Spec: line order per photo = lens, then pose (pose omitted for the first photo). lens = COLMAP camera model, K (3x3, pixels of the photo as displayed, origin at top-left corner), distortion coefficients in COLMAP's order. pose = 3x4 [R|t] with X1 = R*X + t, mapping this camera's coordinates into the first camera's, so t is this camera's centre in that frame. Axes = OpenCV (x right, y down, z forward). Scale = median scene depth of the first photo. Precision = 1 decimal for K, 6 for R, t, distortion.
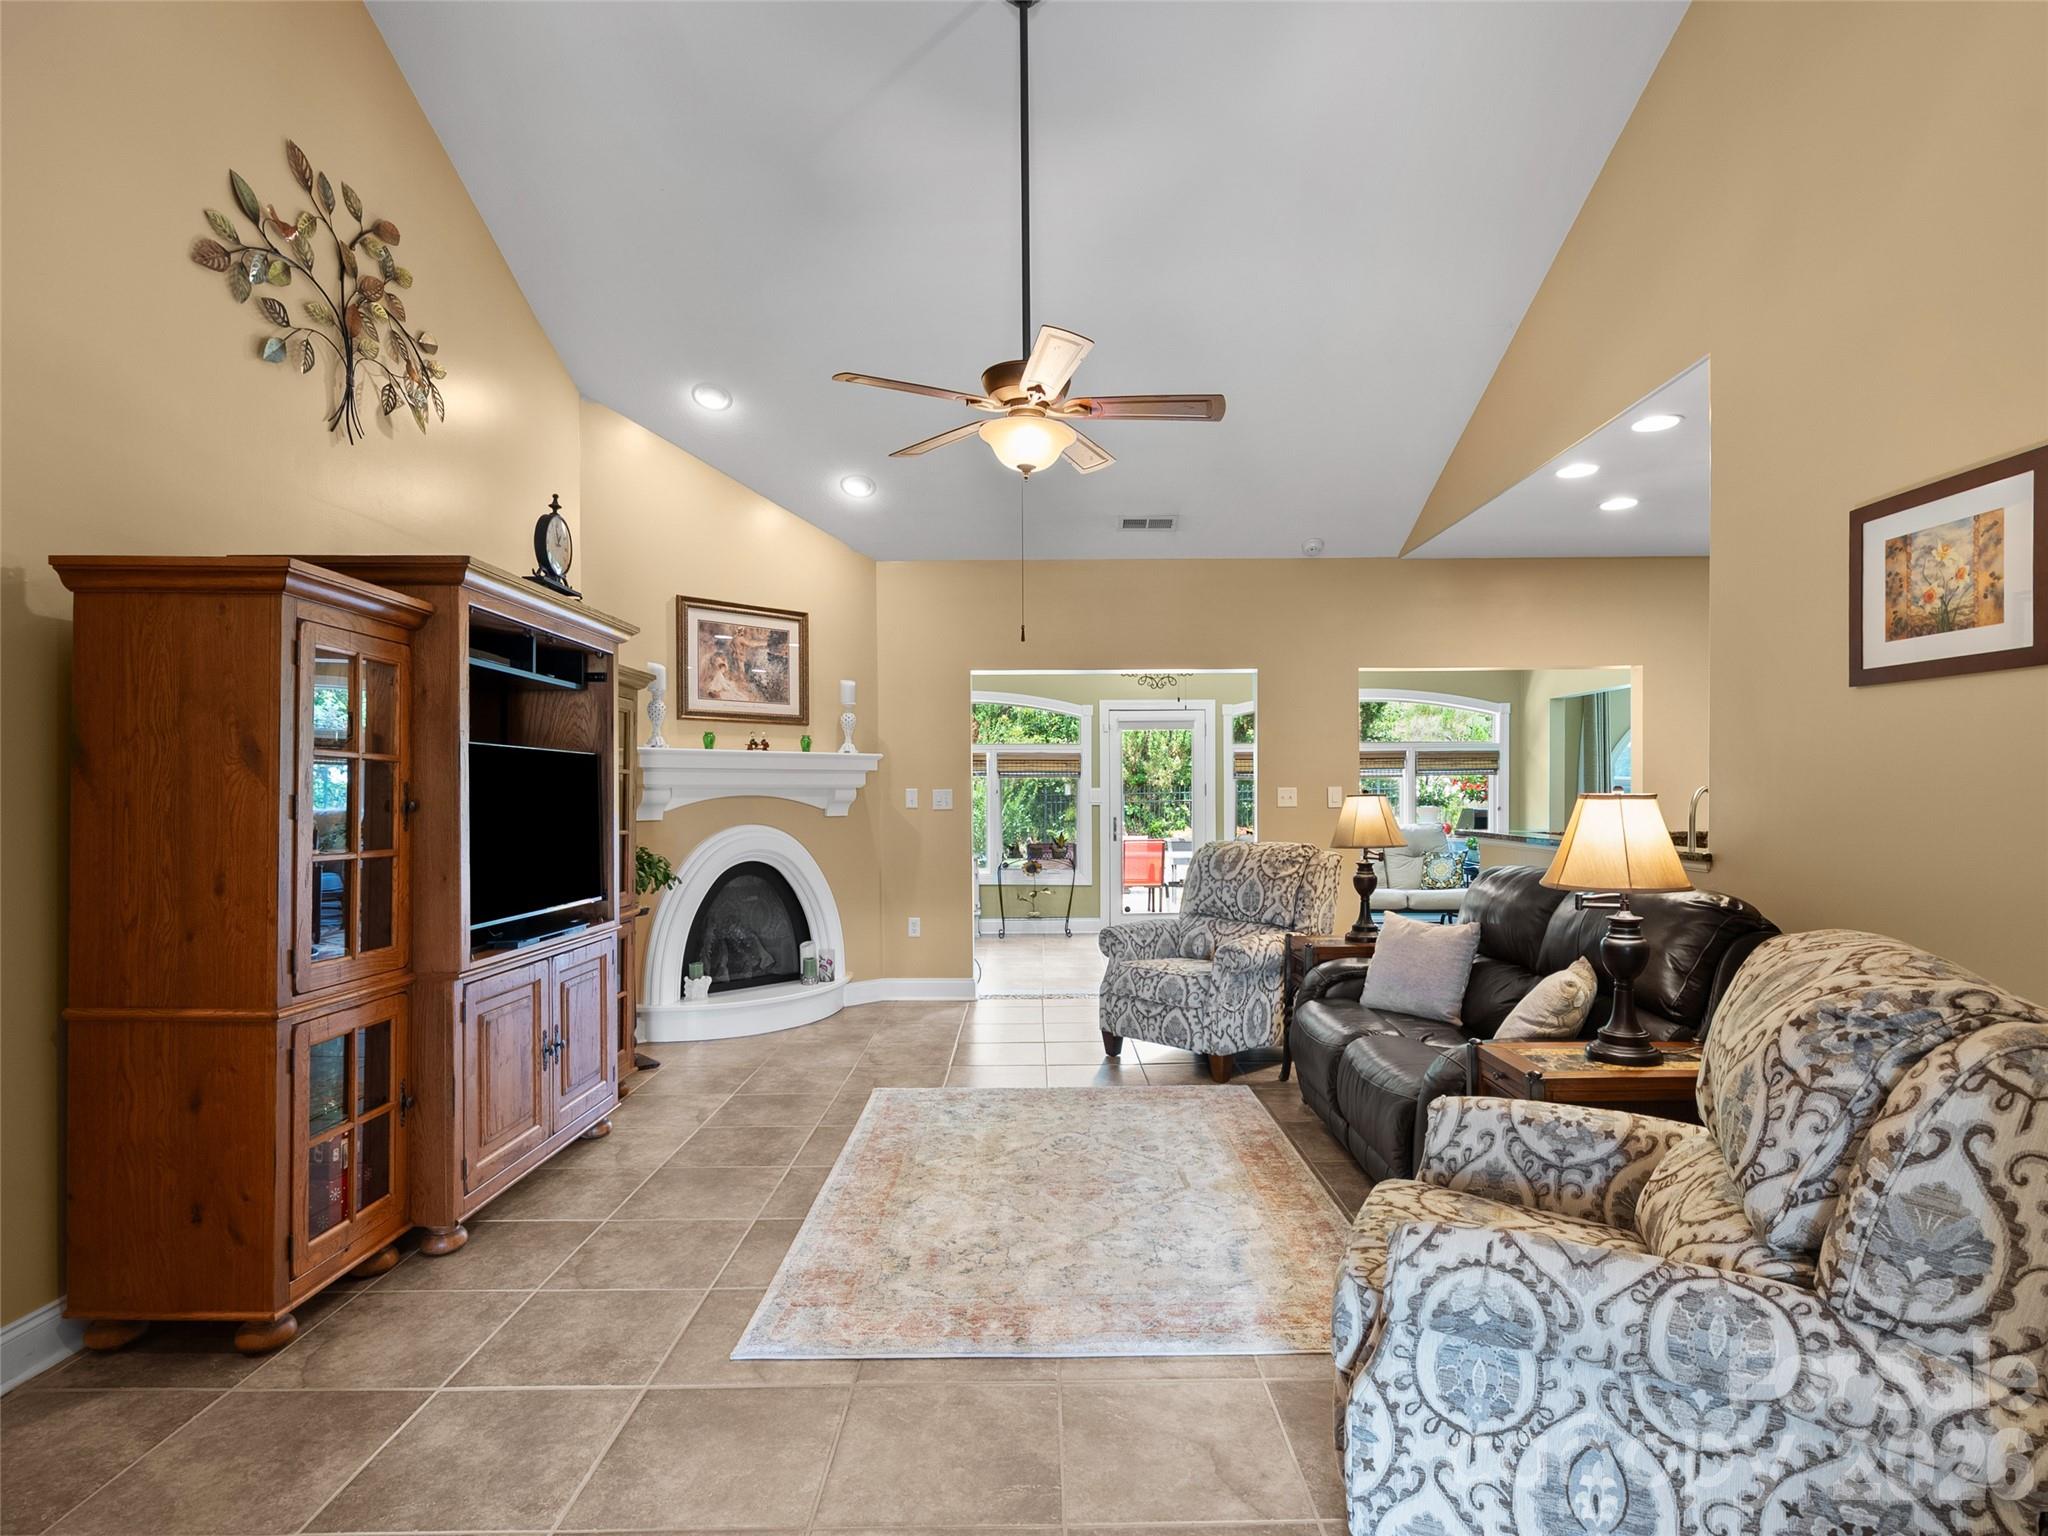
lens RADIAL K [[1050.2, 0, 1046.2], [0, 1050.2, 802.2], [0, 0, 1]] dist [-0.010594, 0.005520]
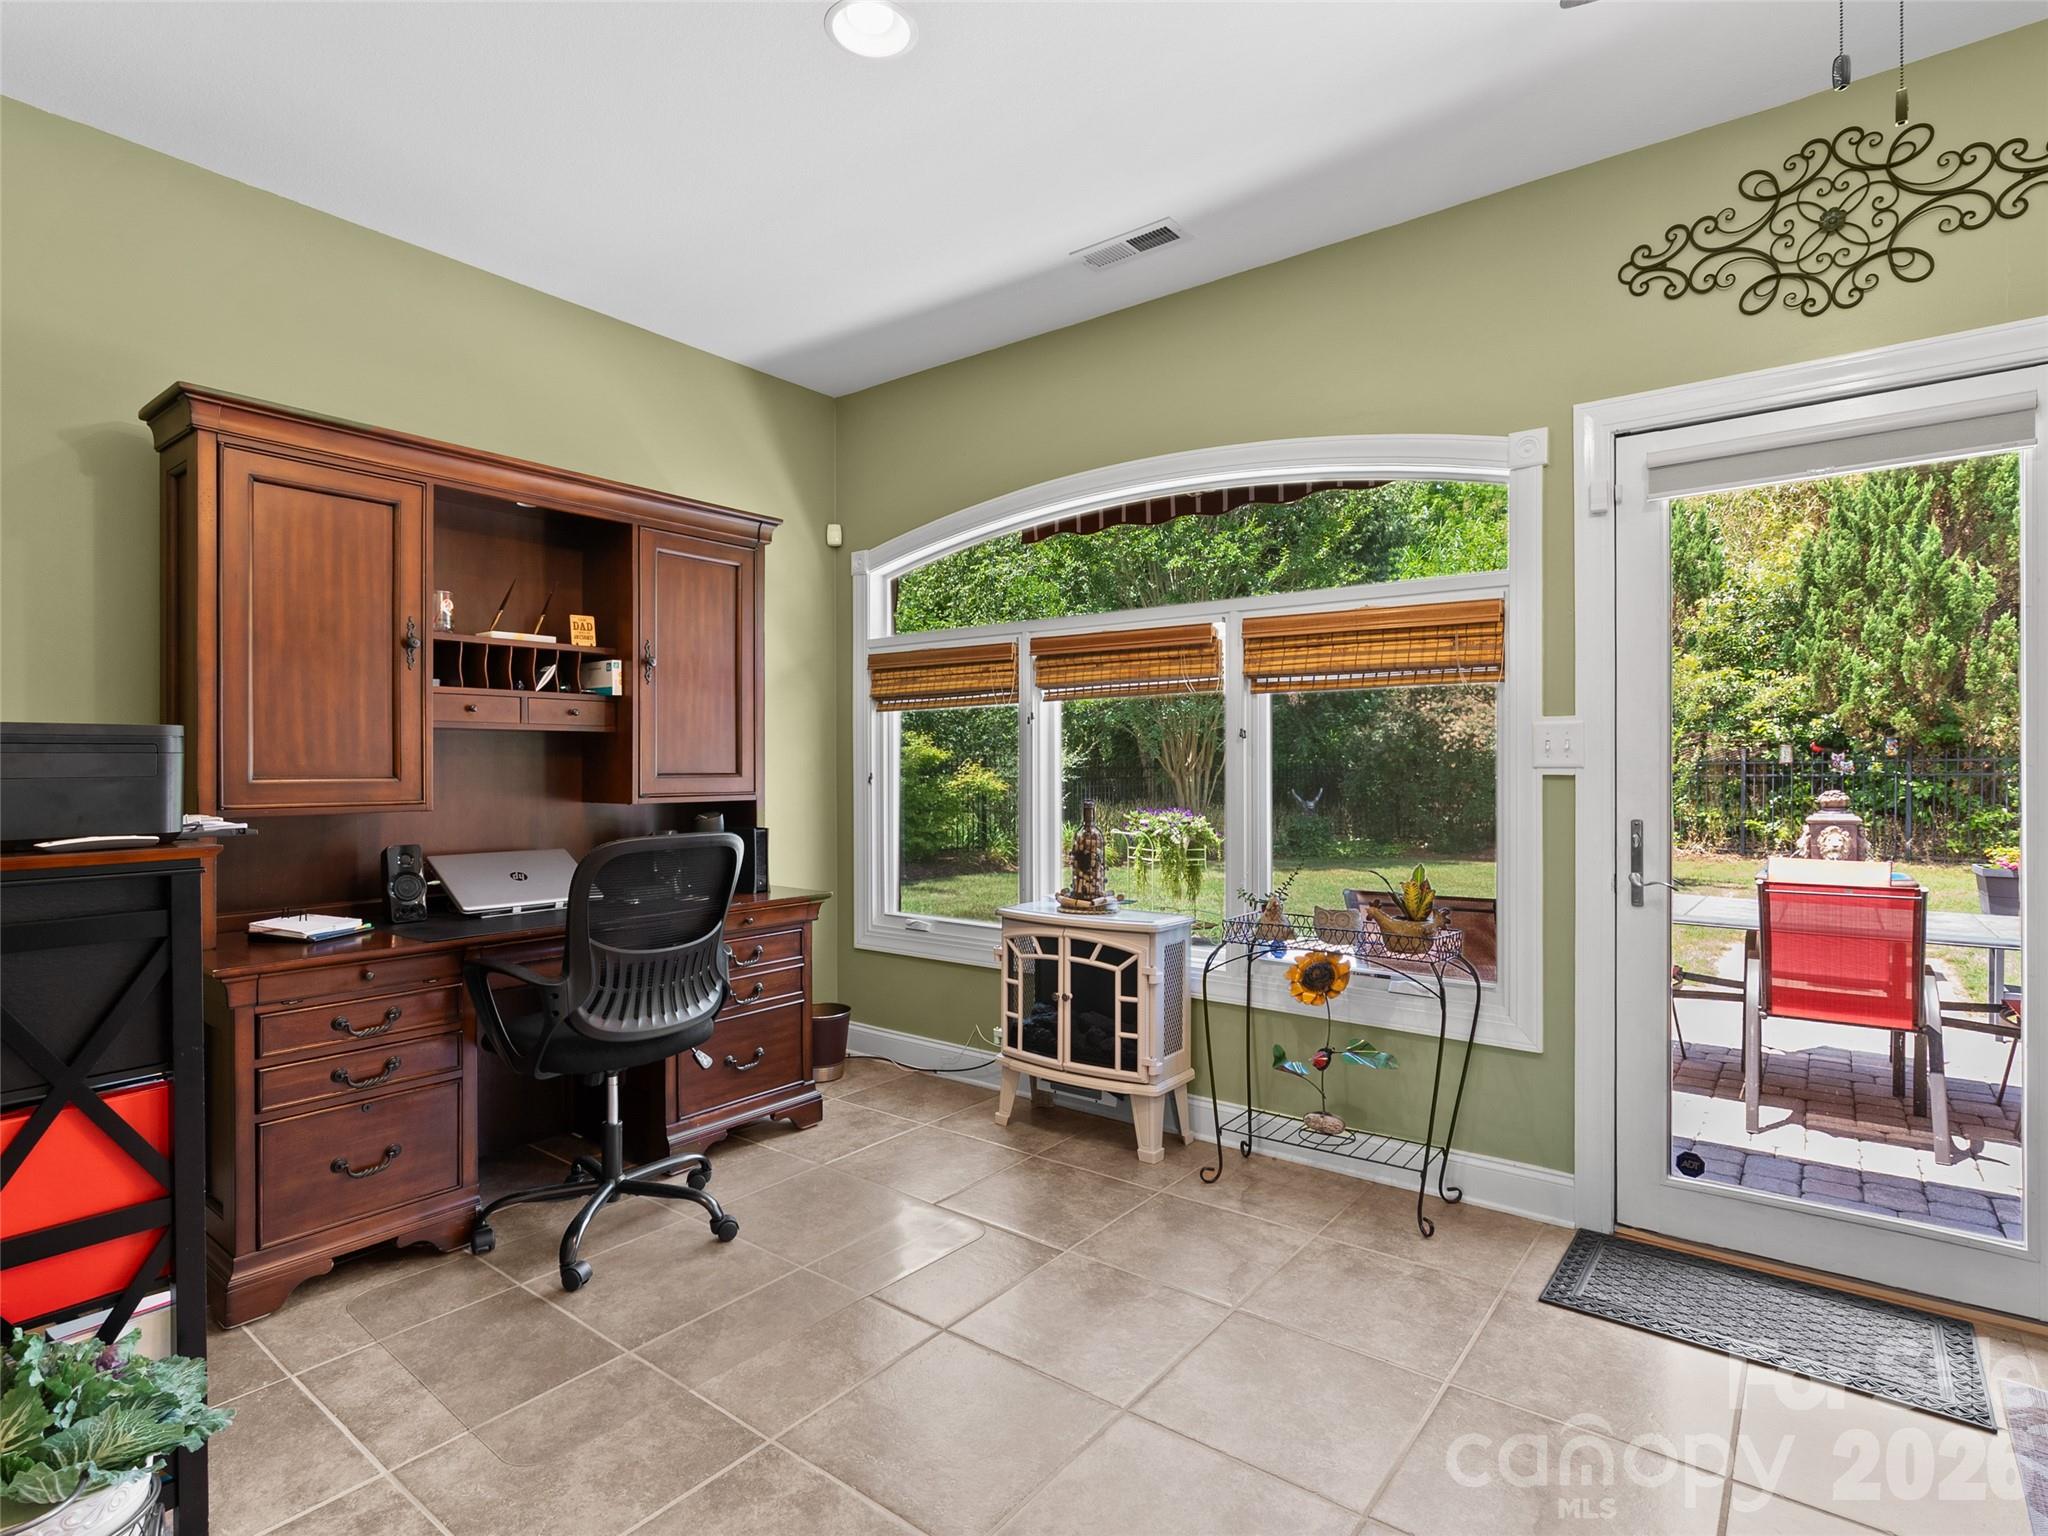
lens RADIAL K [[1050.2, 0, 1035.9], [0, 1050.2, 770.0], [0, 0, 1]] dist [-0.010594, 0.005520]
pose [[0.794293, 0.005240, -0.607512, 0.290179], [-0.007767, 0.999969, -0.001530, 0.006860], [0.607485, 0.005934, 0.794309, 1.864772]]
